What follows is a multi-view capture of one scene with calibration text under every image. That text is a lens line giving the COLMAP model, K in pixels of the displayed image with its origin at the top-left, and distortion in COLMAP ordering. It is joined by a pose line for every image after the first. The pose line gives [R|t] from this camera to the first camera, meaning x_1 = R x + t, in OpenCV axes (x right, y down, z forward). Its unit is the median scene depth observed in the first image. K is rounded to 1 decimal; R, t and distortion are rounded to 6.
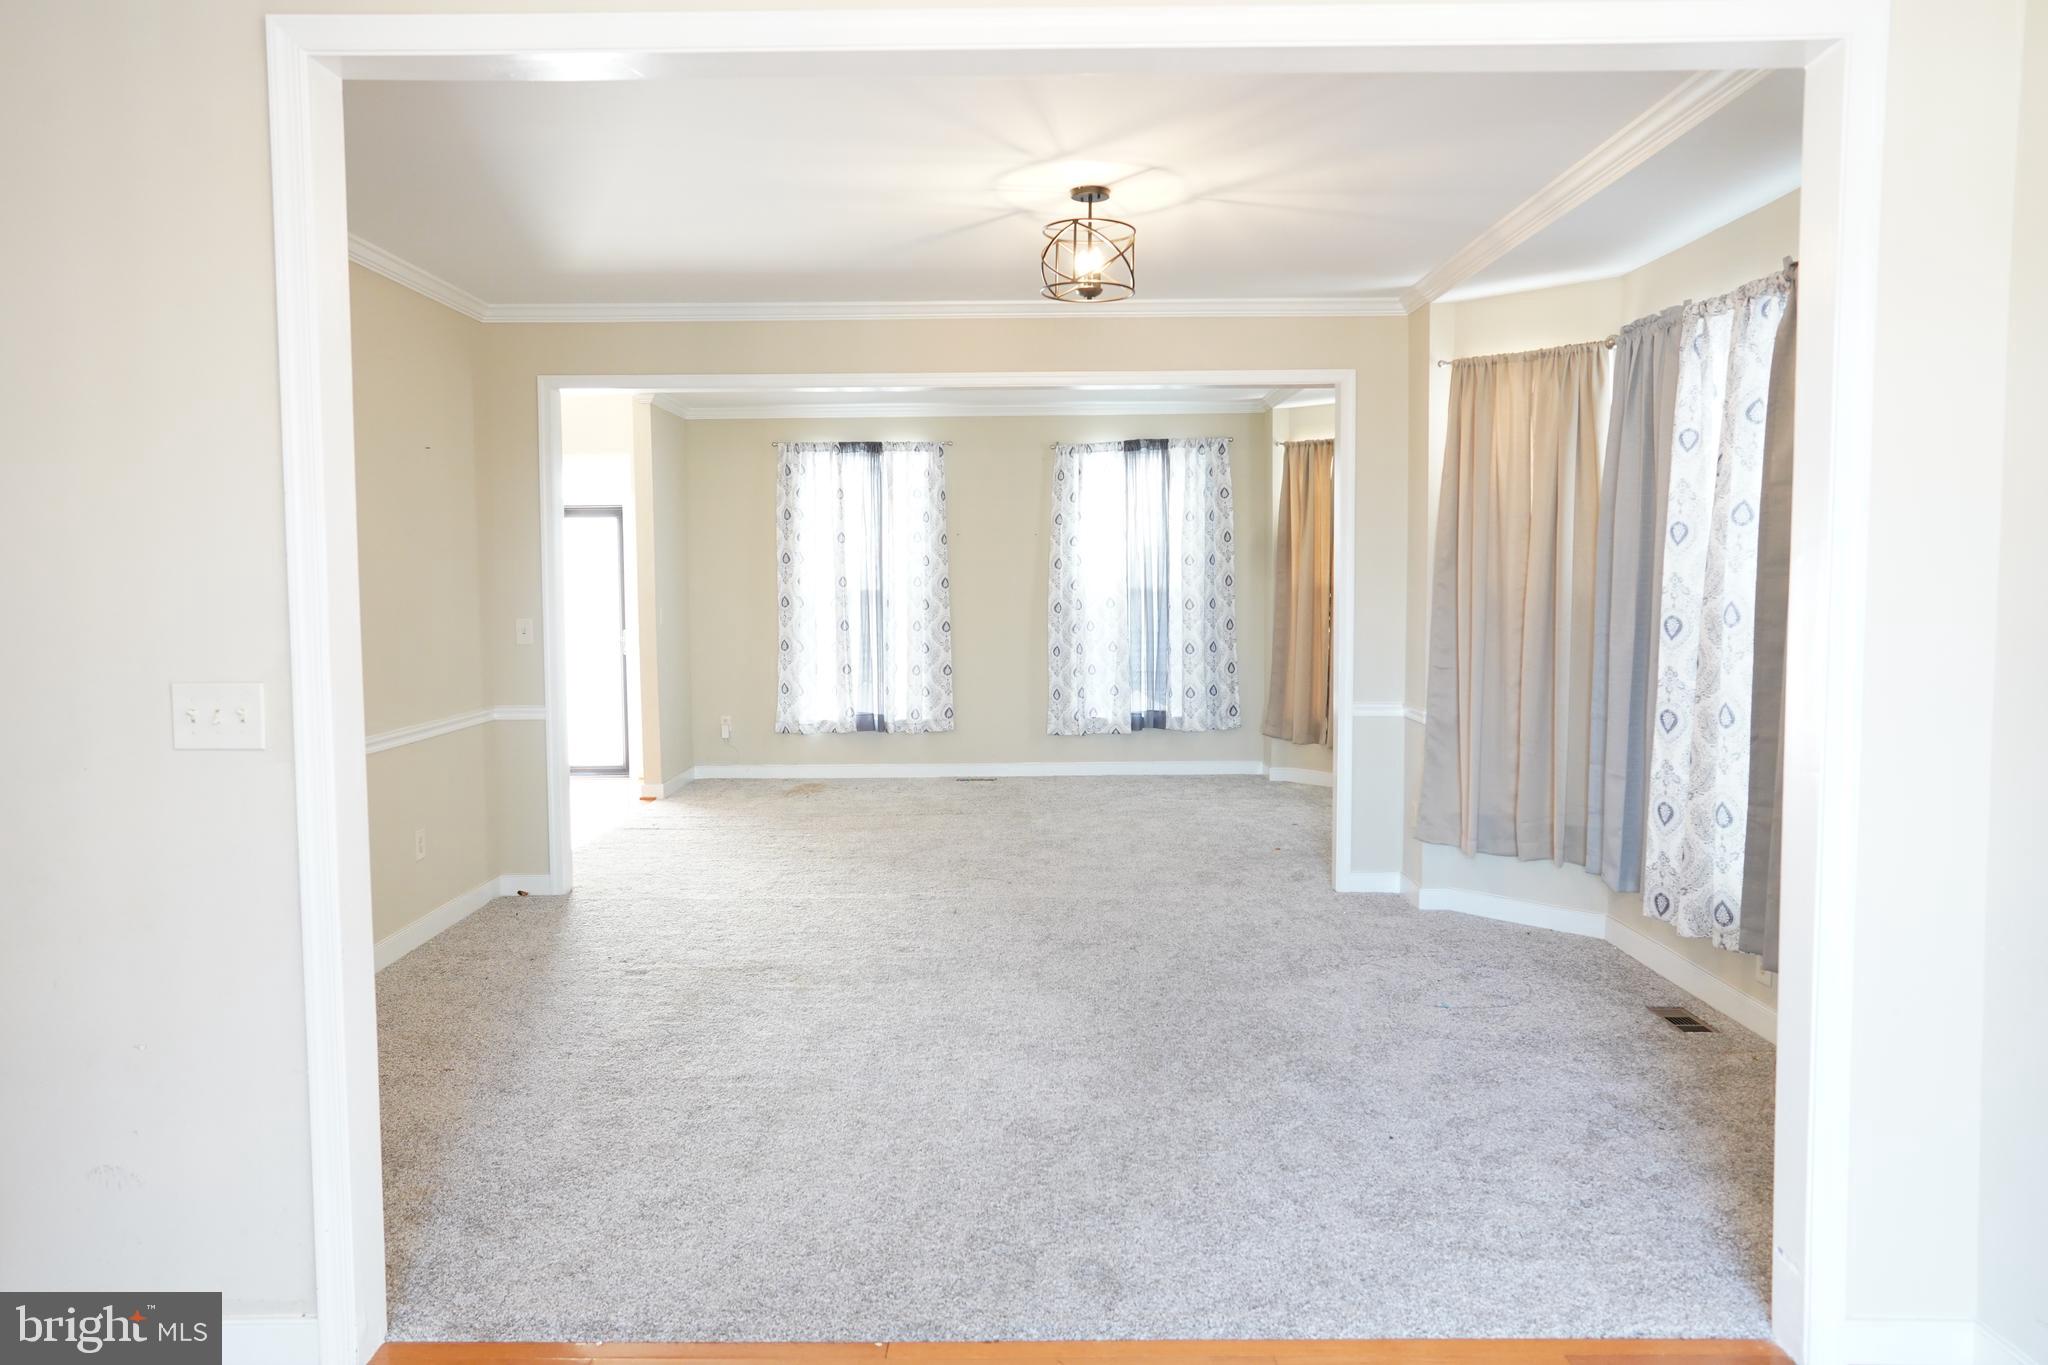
lens RADIAL K [[1359.2, 0, 1031.7], [0, 1359.2, 679.6], [0, 0, 1]] dist [-0.035244, 0.049711]
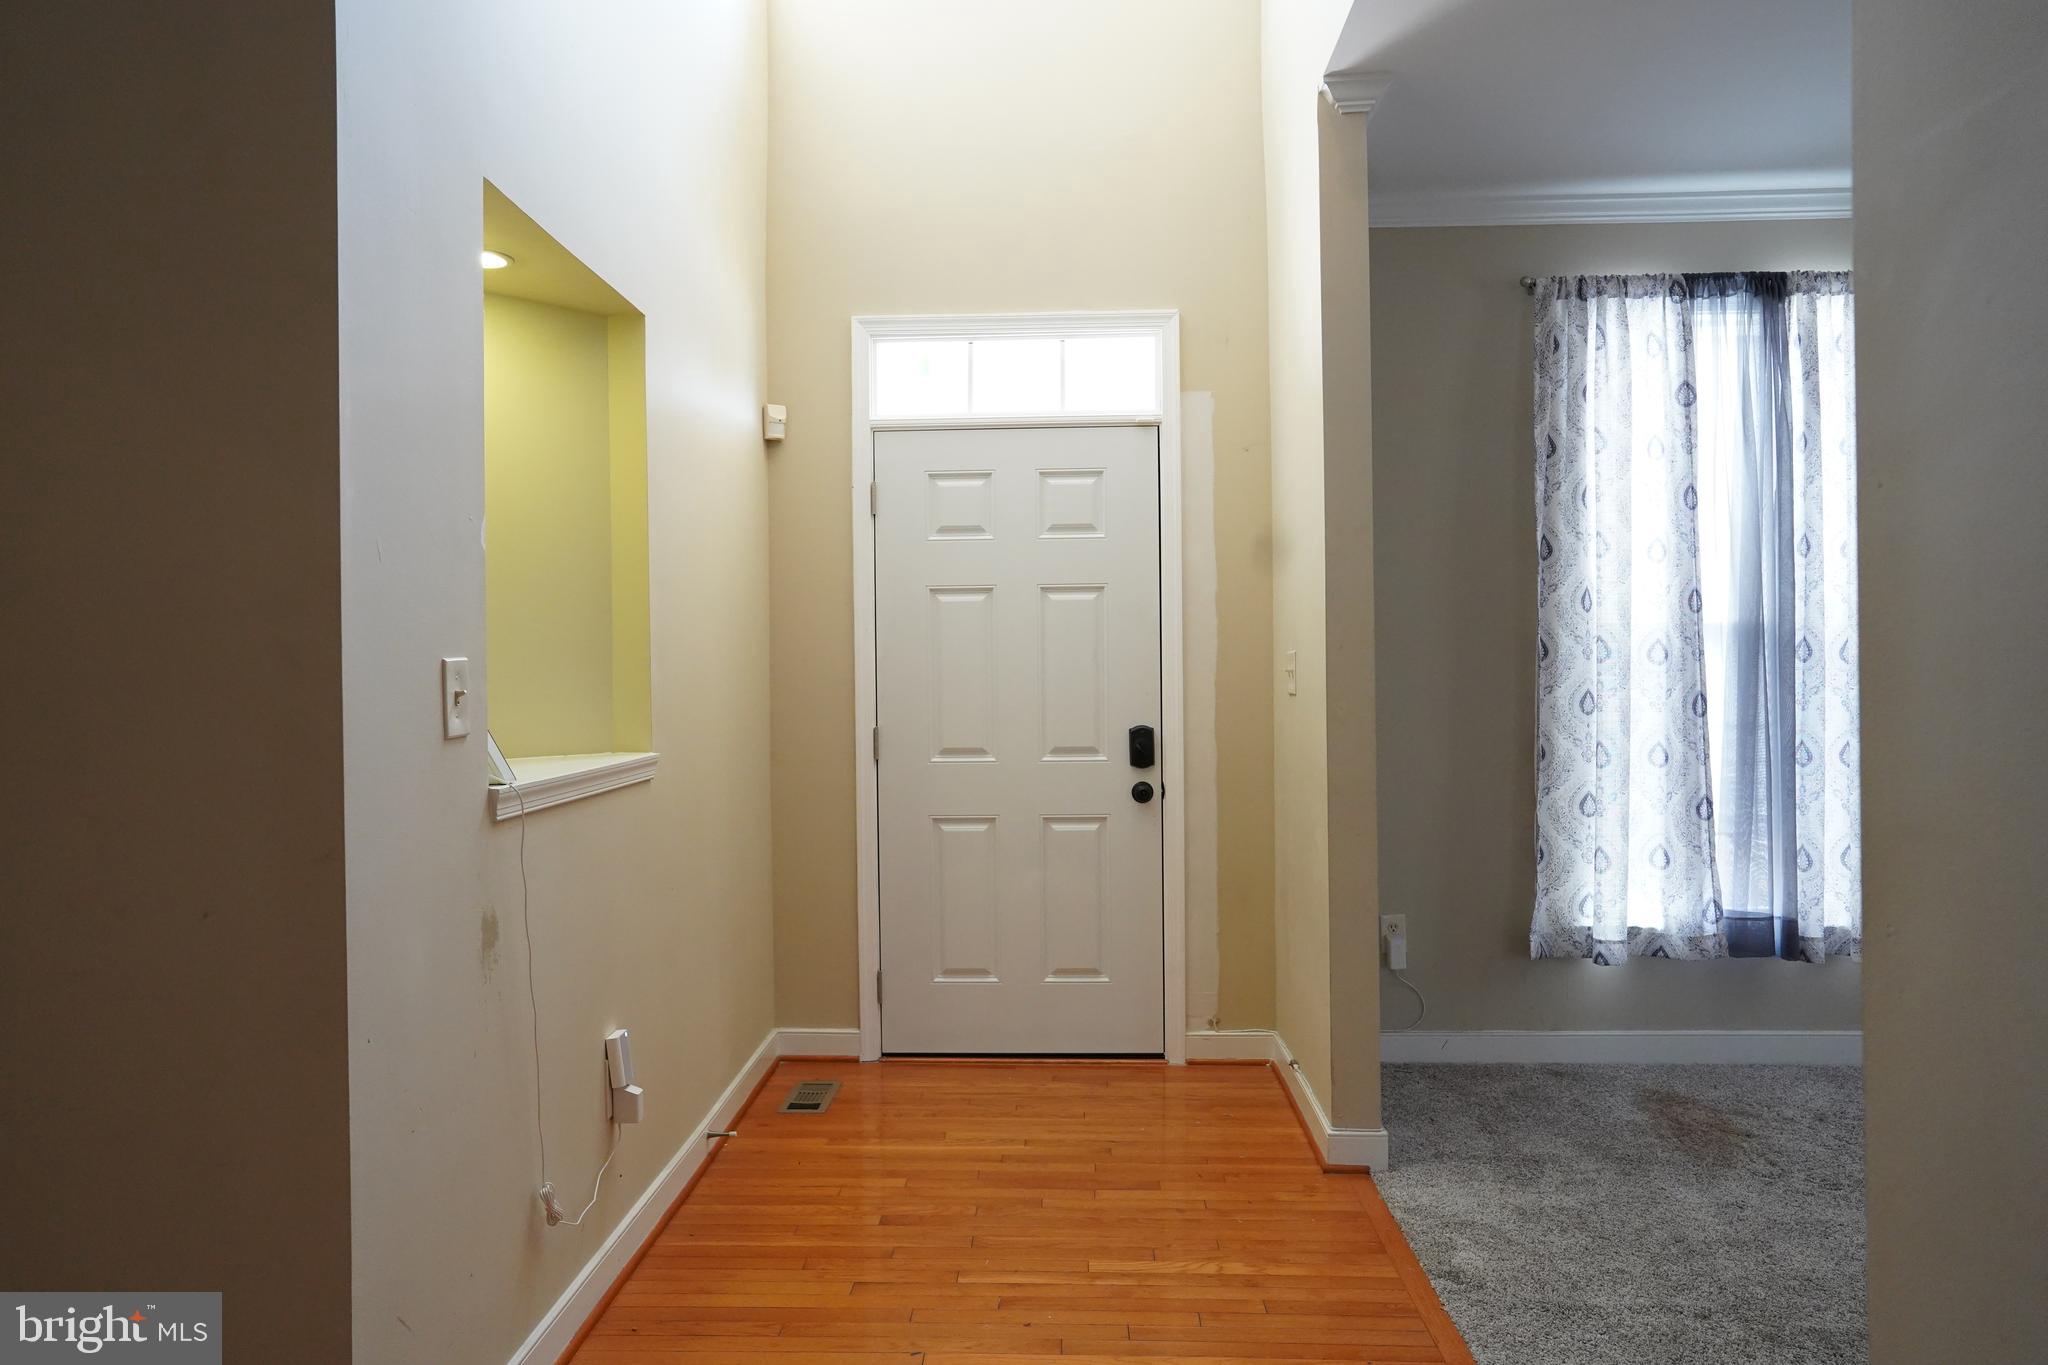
lens RADIAL K [[1359.2, 0, 1024.4], [0, 1359.2, 678.1], [0, 0, 1]] dist [-0.035244, 0.049711]
pose [[0.999031, 0.000574, -0.044007, -0.329554], [-0.003871, 0.997187, -0.074859, -0.015324], [0.043840, 0.074957, 0.996223, 0.574481]]
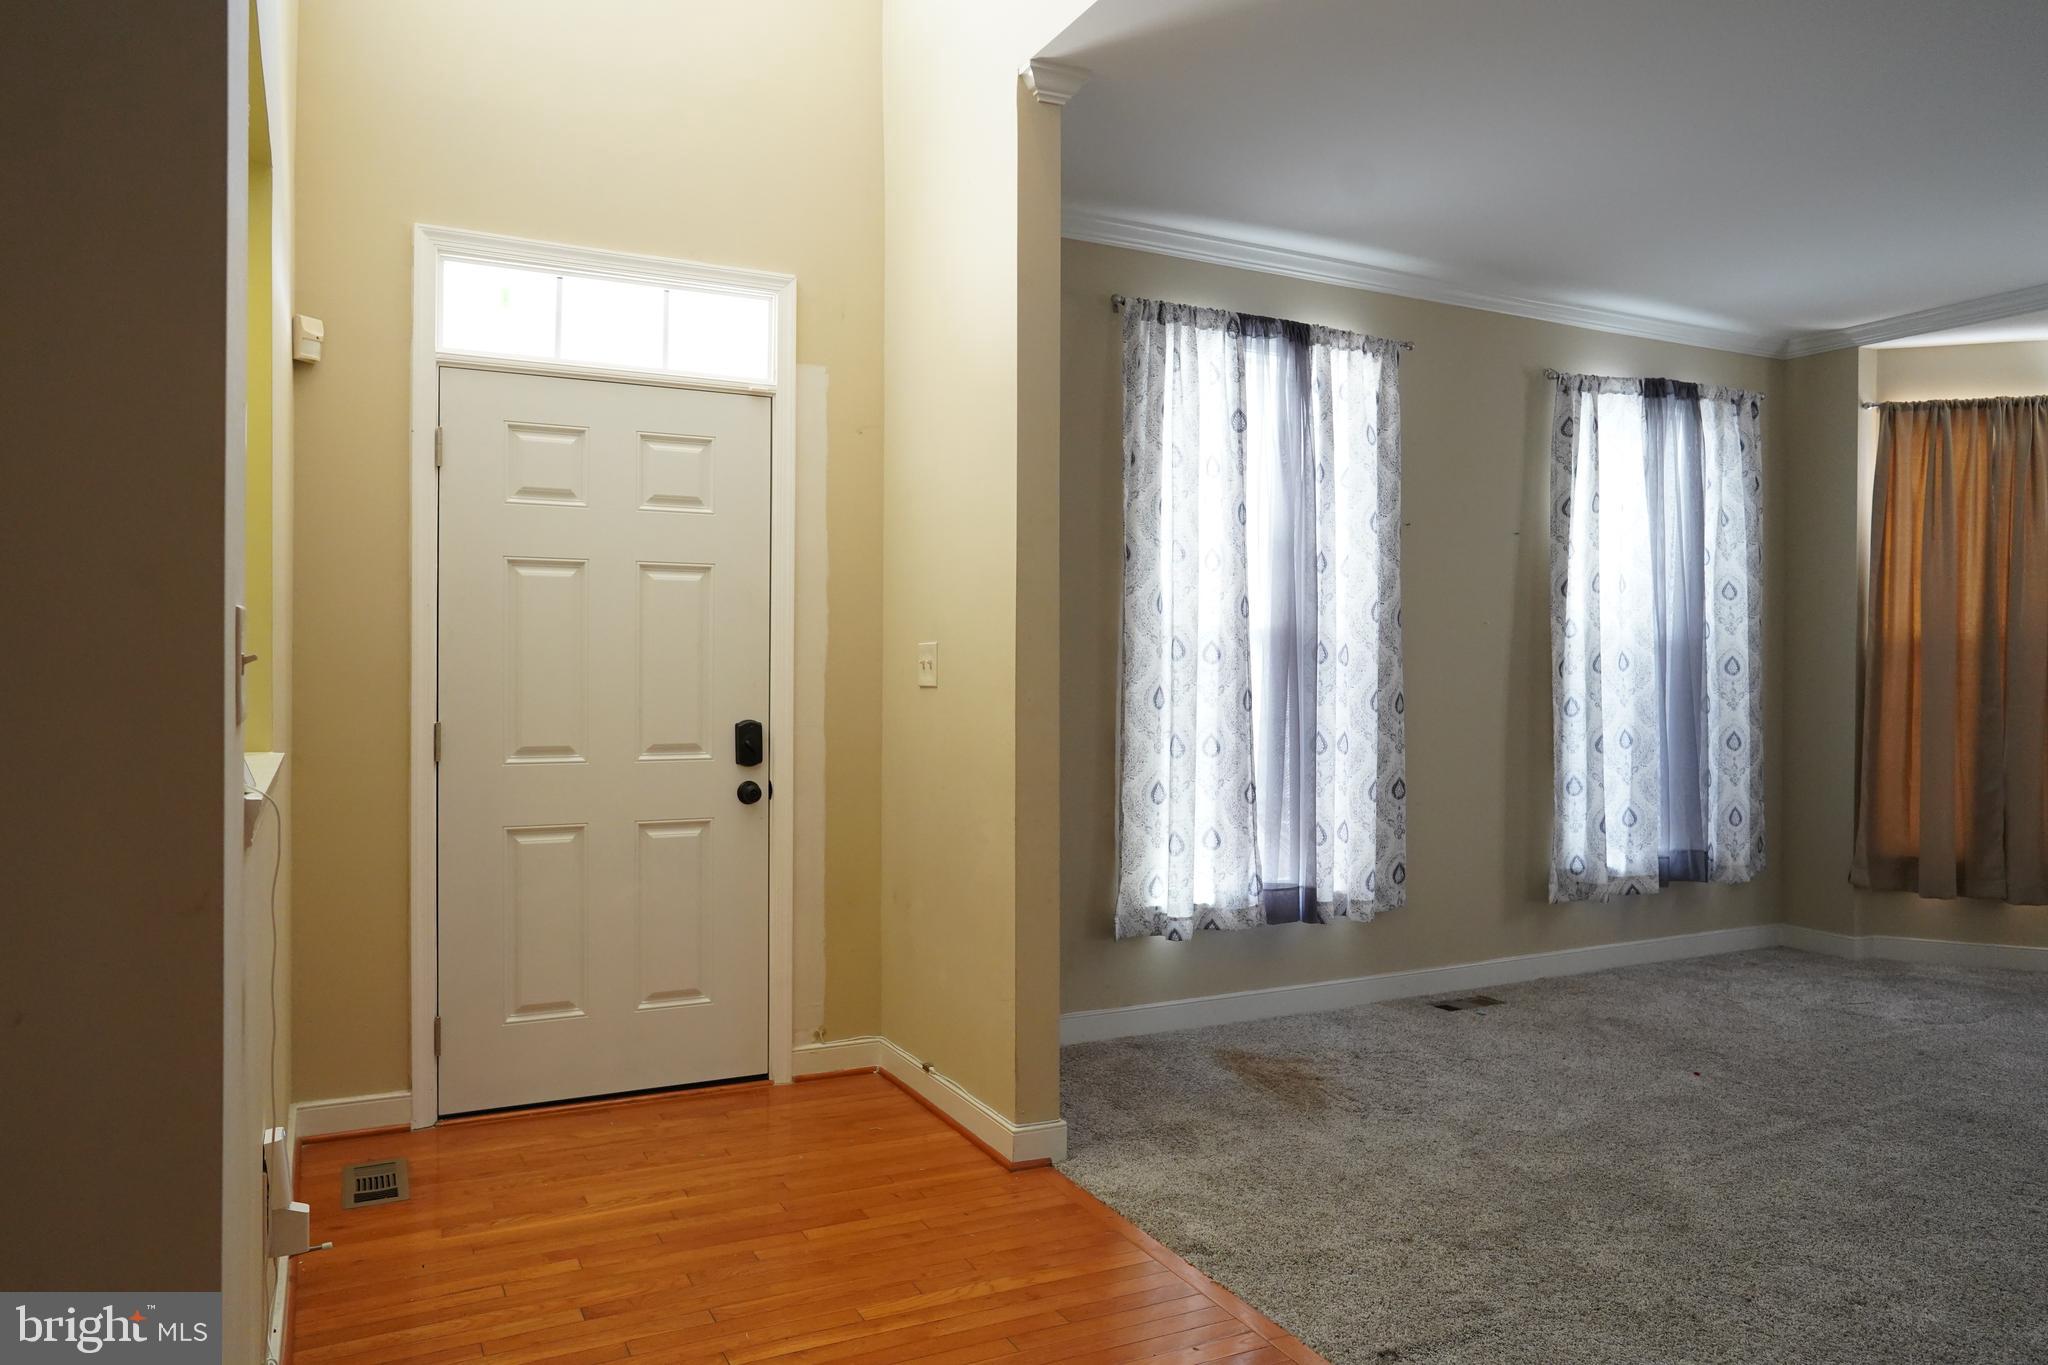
lens RADIAL K [[1359.2, 0, 1015.7], [0, 1359.2, 679.6], [0, 0, 1]] dist [-0.035244, 0.049711]
pose [[0.895386, 0.012792, 0.445108, -0.420193], [0.021805, 0.997129, -0.072519, -0.014069], [-0.444757, 0.074639, 0.892536, 0.618072]]
